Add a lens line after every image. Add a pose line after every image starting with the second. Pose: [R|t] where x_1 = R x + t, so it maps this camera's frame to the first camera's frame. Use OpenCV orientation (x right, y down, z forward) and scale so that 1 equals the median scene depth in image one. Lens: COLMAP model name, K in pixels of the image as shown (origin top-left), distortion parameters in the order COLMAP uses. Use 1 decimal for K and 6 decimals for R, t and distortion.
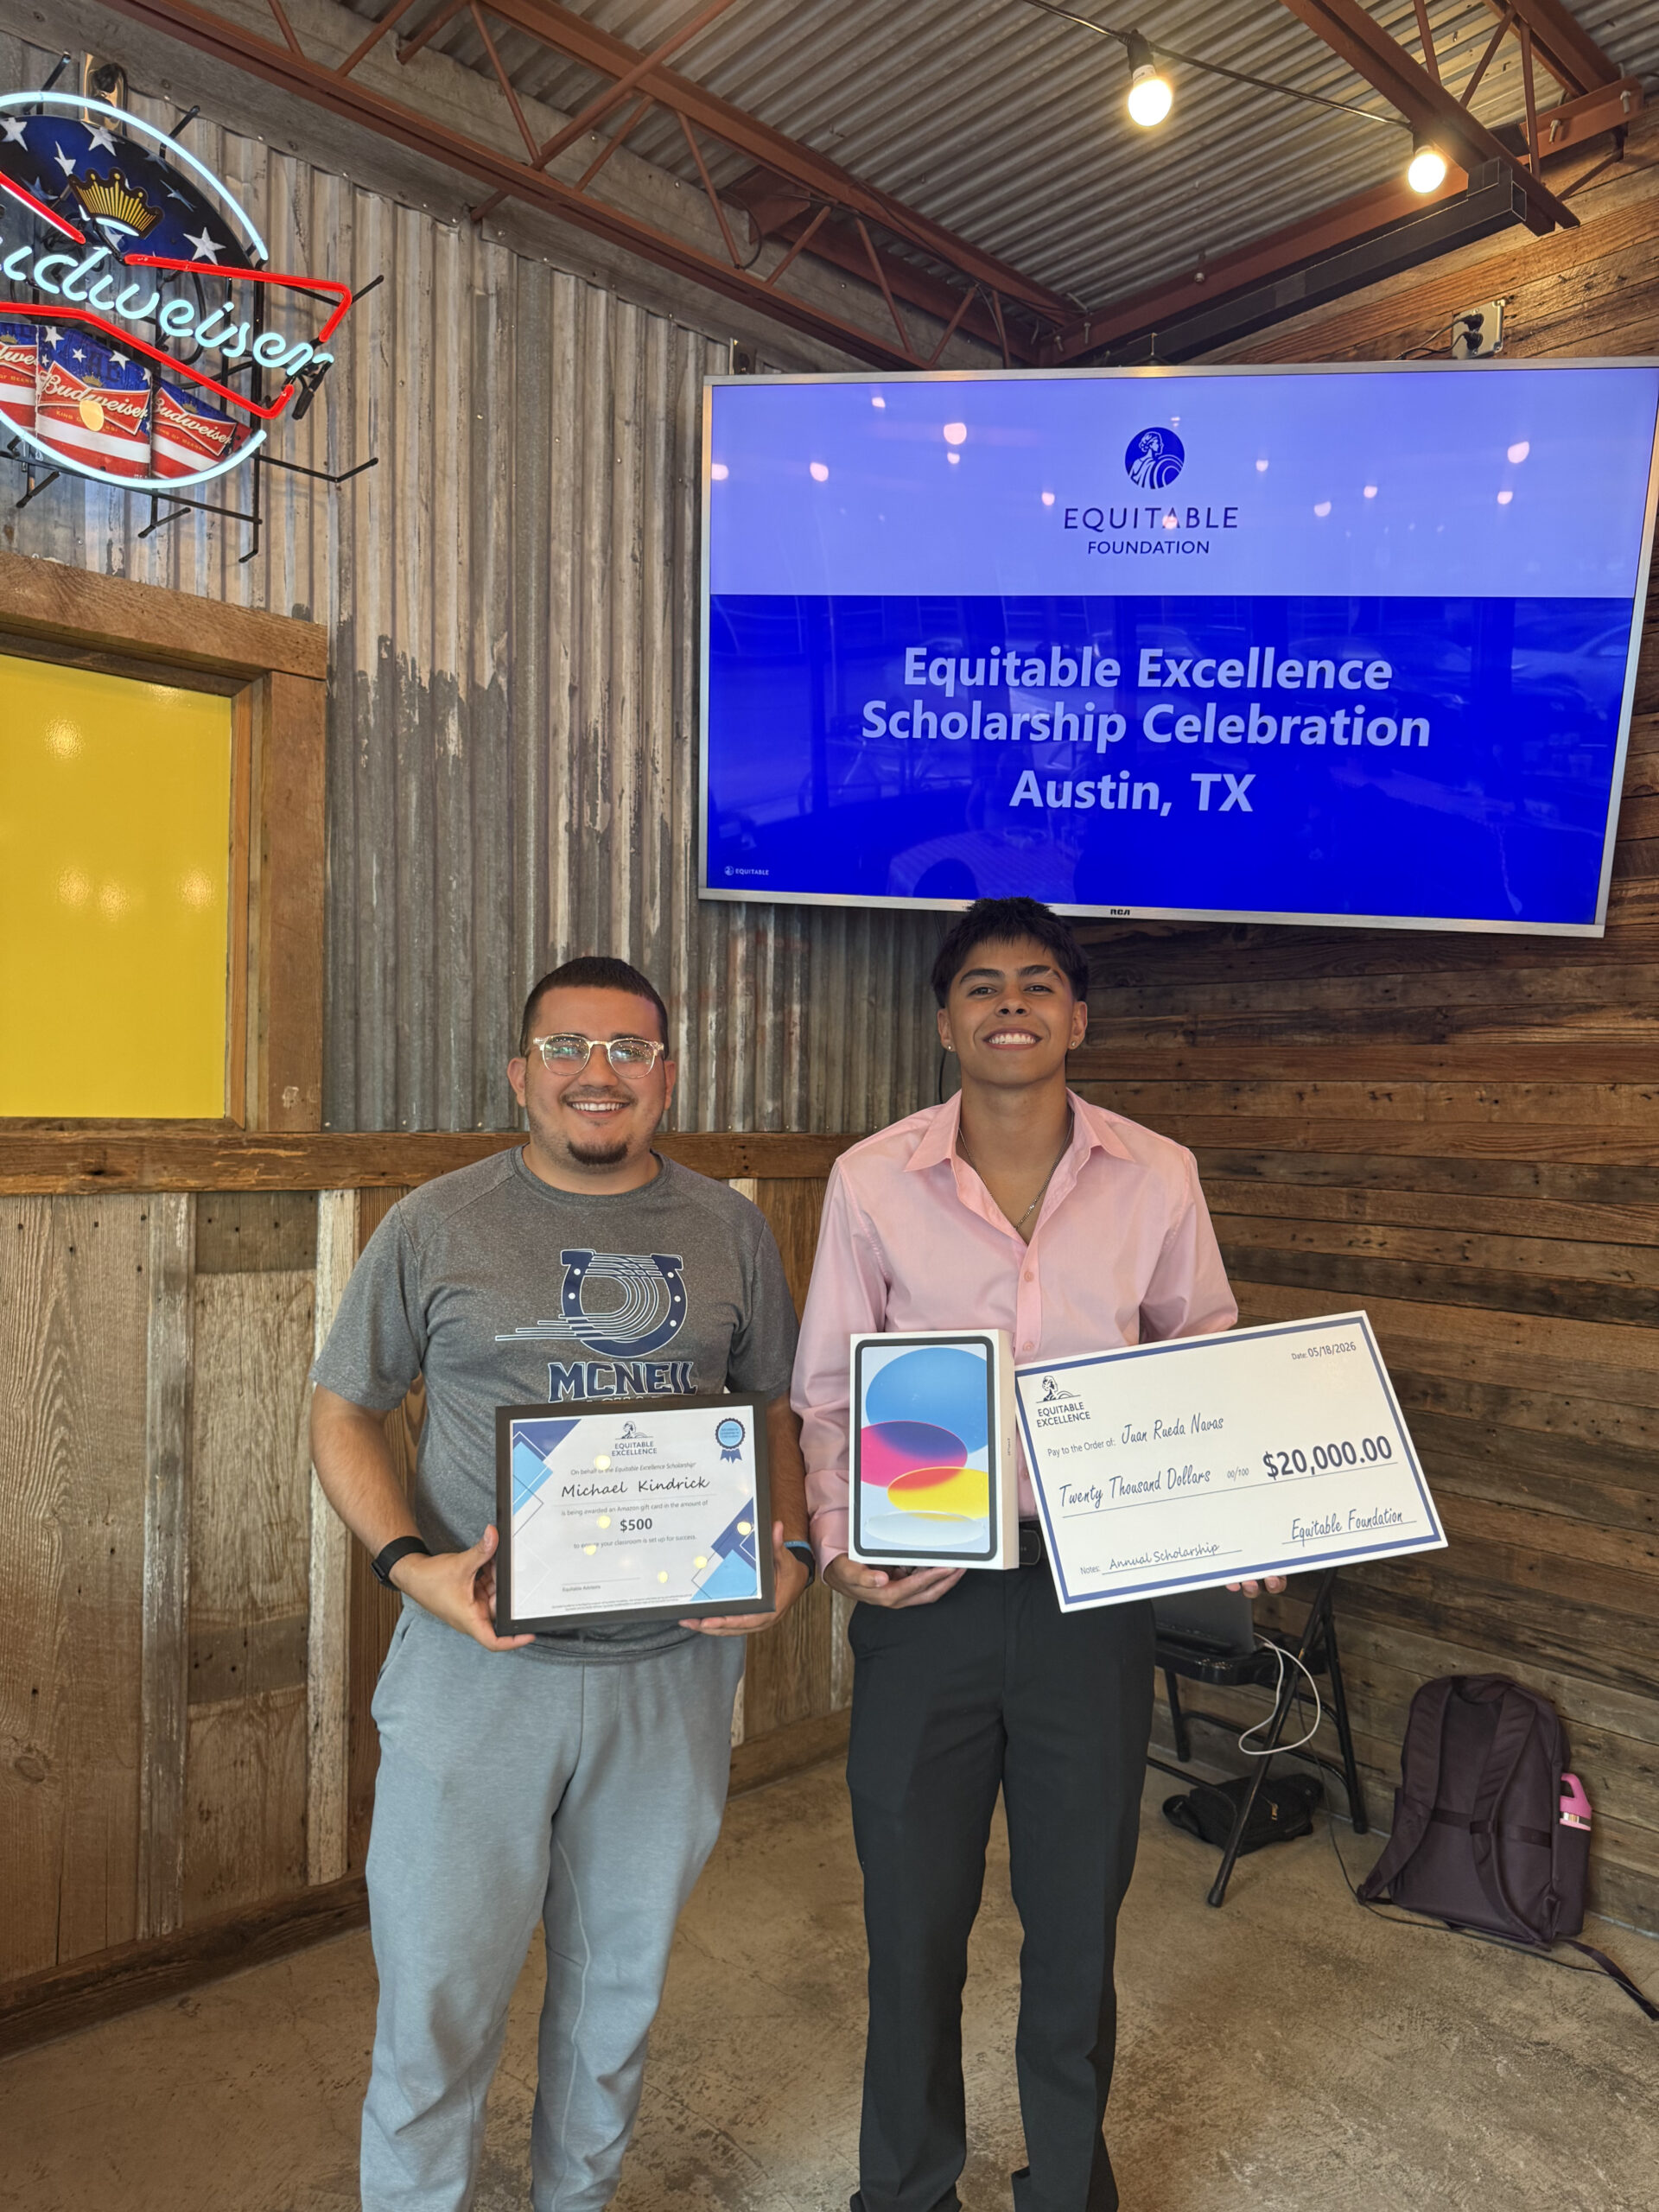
lens RADIAL K [[1589.9, 0, 839.2], [0, 1589.9, 1113.8], [0, 0, 1]] dist [0.024179, -0.027329]
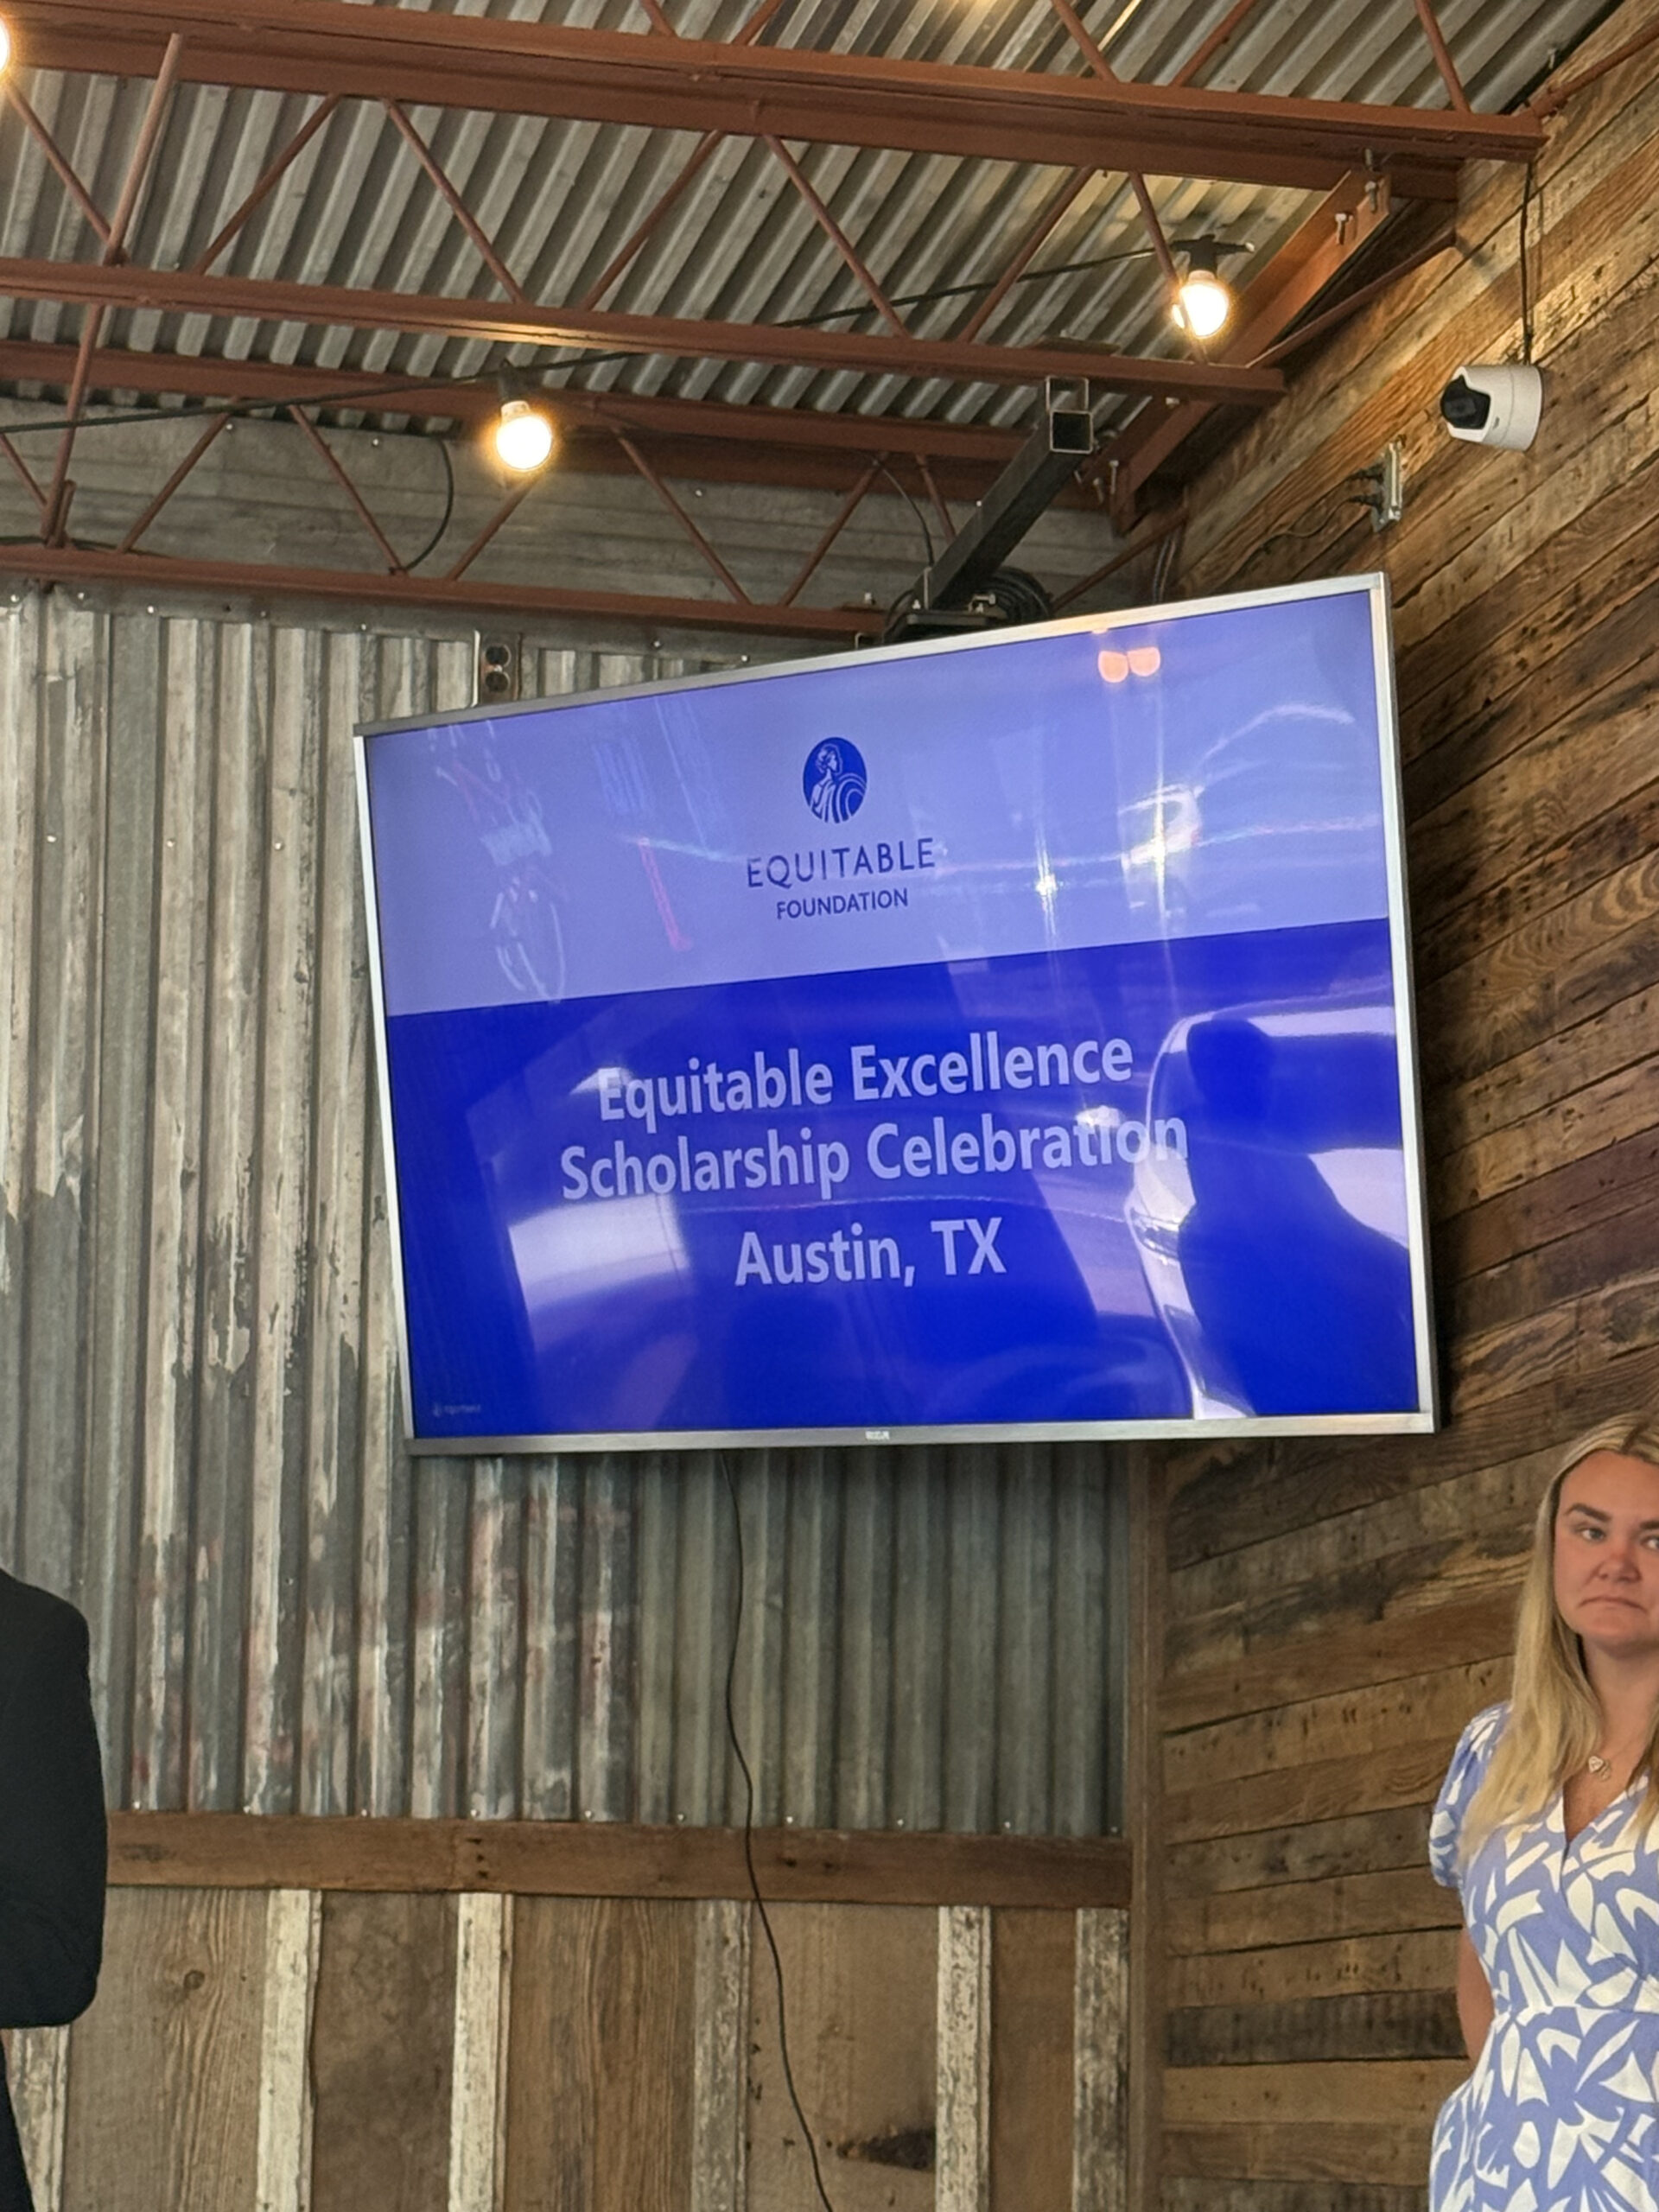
lens RADIAL K [[5525.2, 0, 829.5], [0, 5525.2, 1106.0], [0, 0, 1]] dist [0.408139, -3.859218]
pose [[0.860662, -0.095698, -0.500103, 1.370839], [-0.002877, 0.981250, -0.192719, 0.184174], [0.509169, 0.167304, 0.844249, -0.982731]]
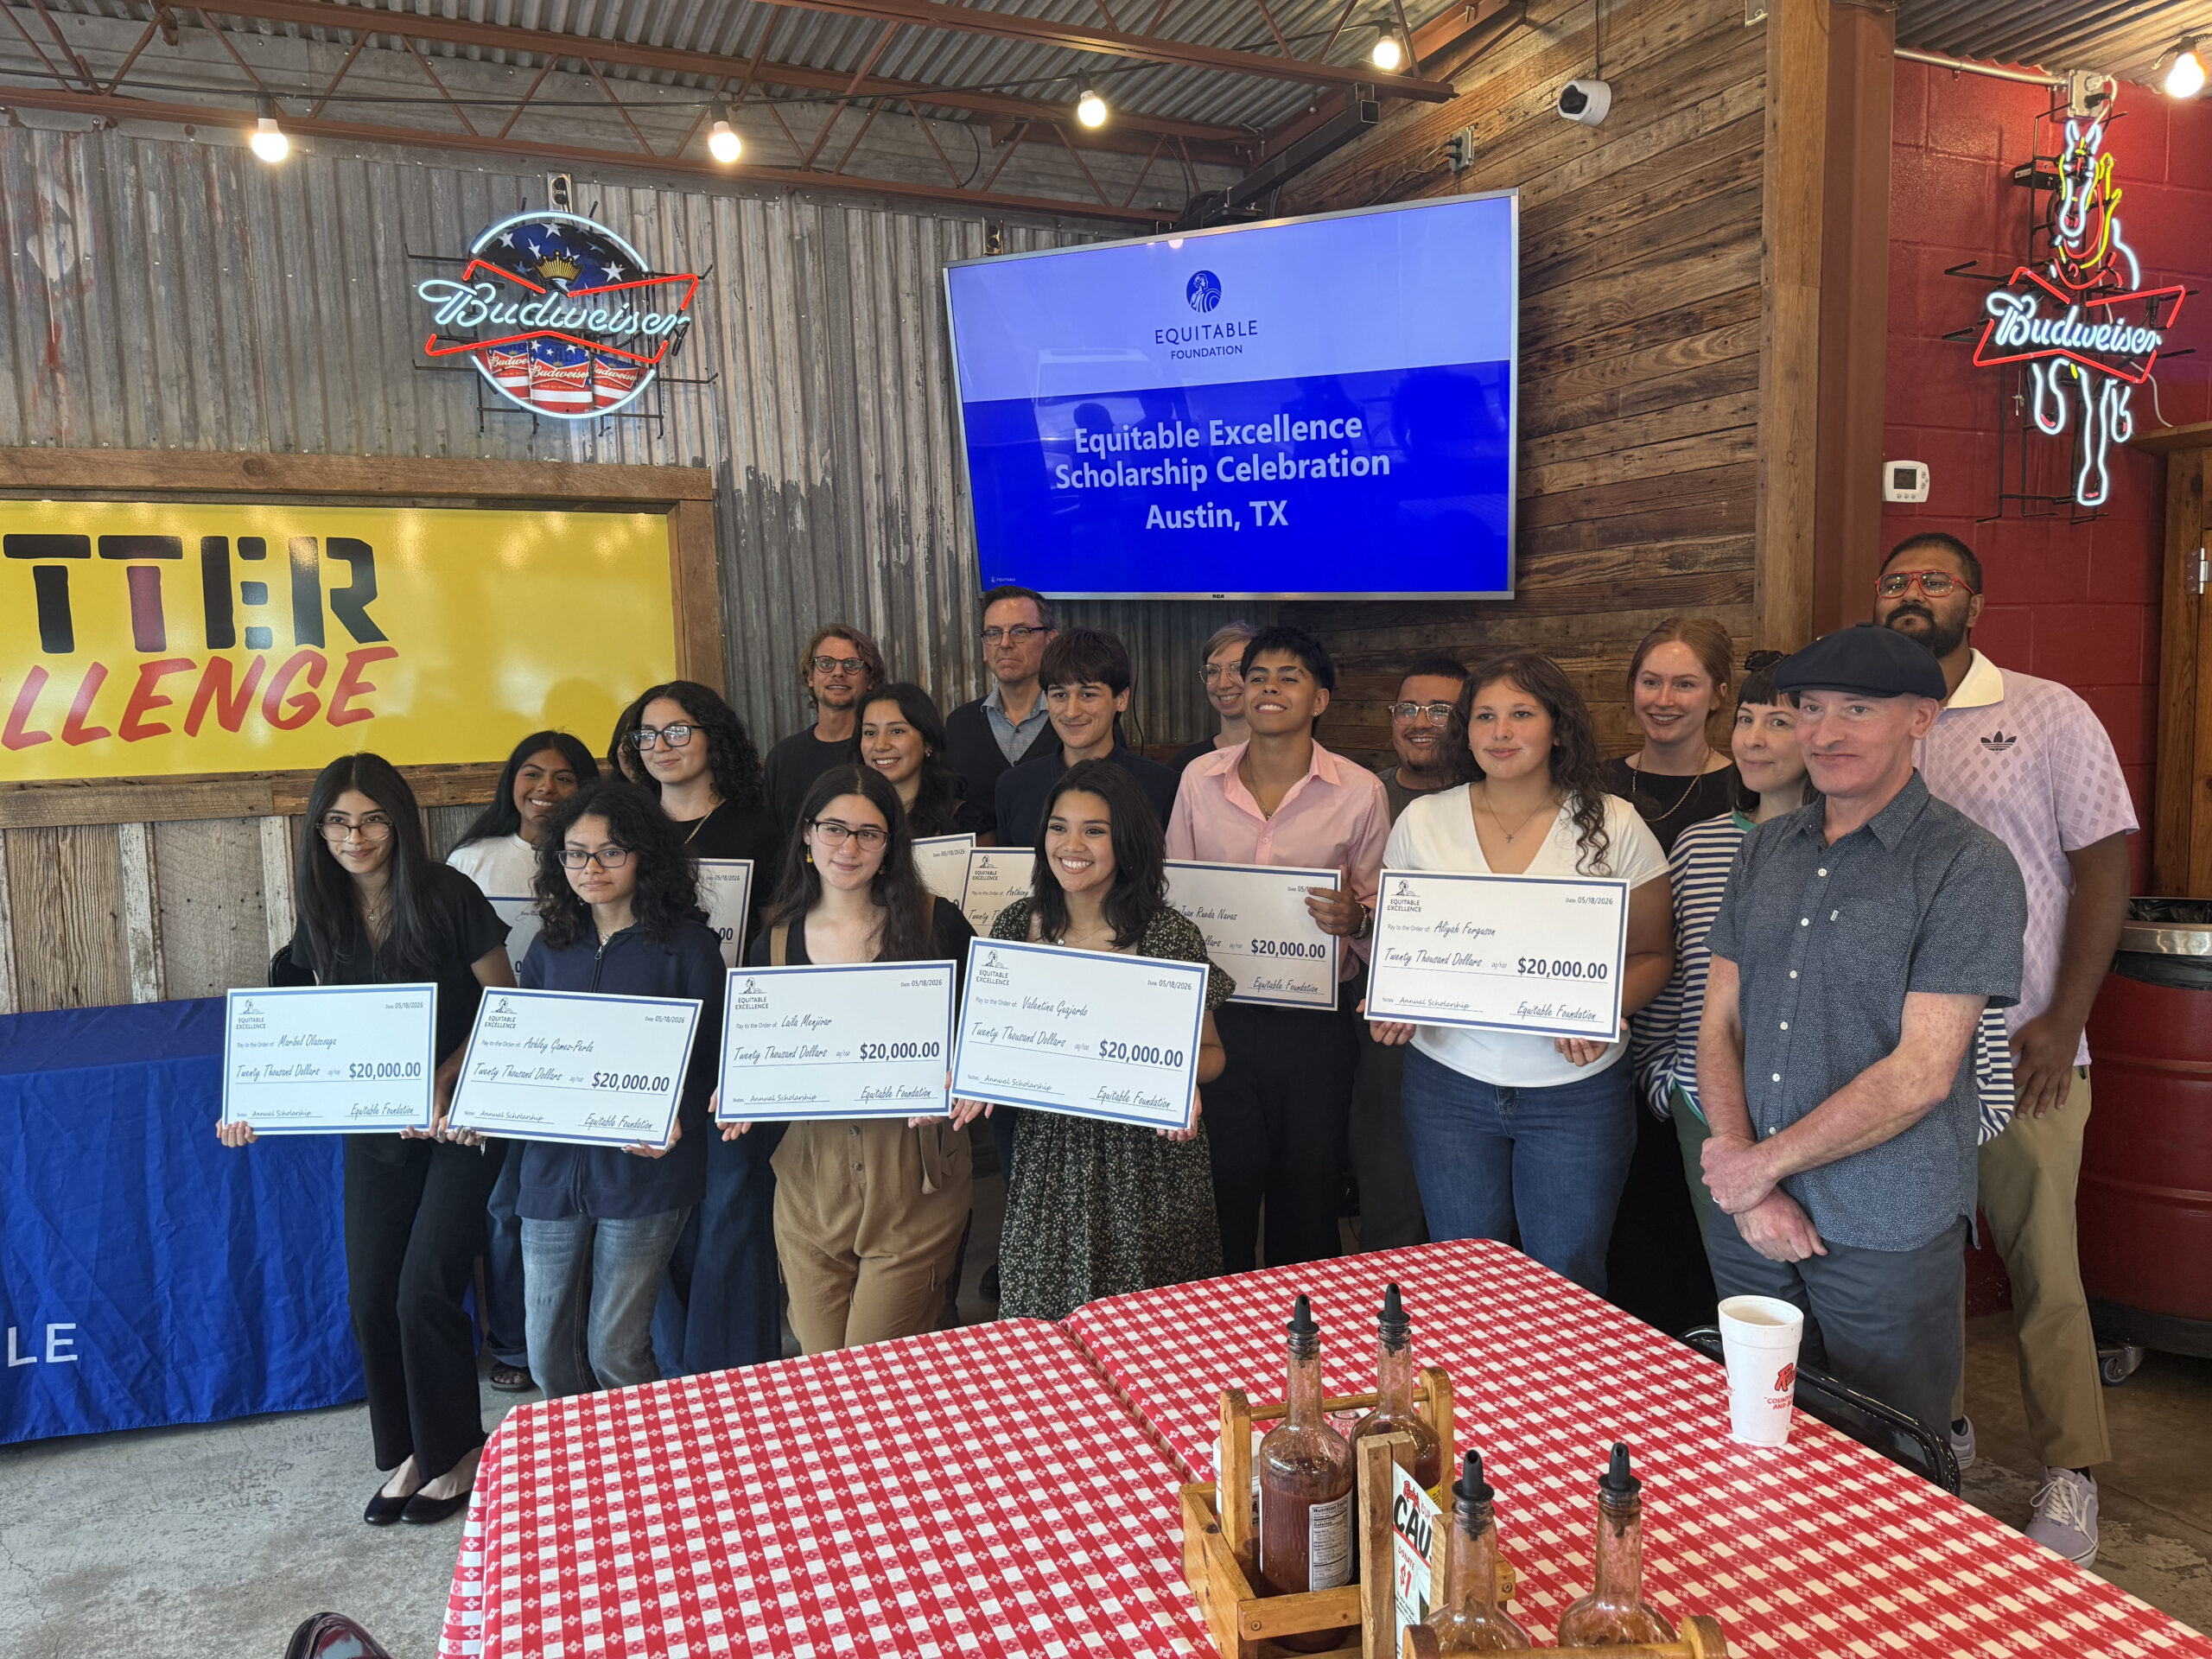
lens RADIAL K [[1555.3, 0, 1115.0], [0, 1555.3, 846.2], [0, 0, 1]] dist [0.106991, -0.158500]
pose [[0.942961, -0.007490, -0.332820, 0.604711], [0.040449, 0.994918, 0.092211, -0.034660], [0.330438, -0.100413, 0.938471, -0.457115]]
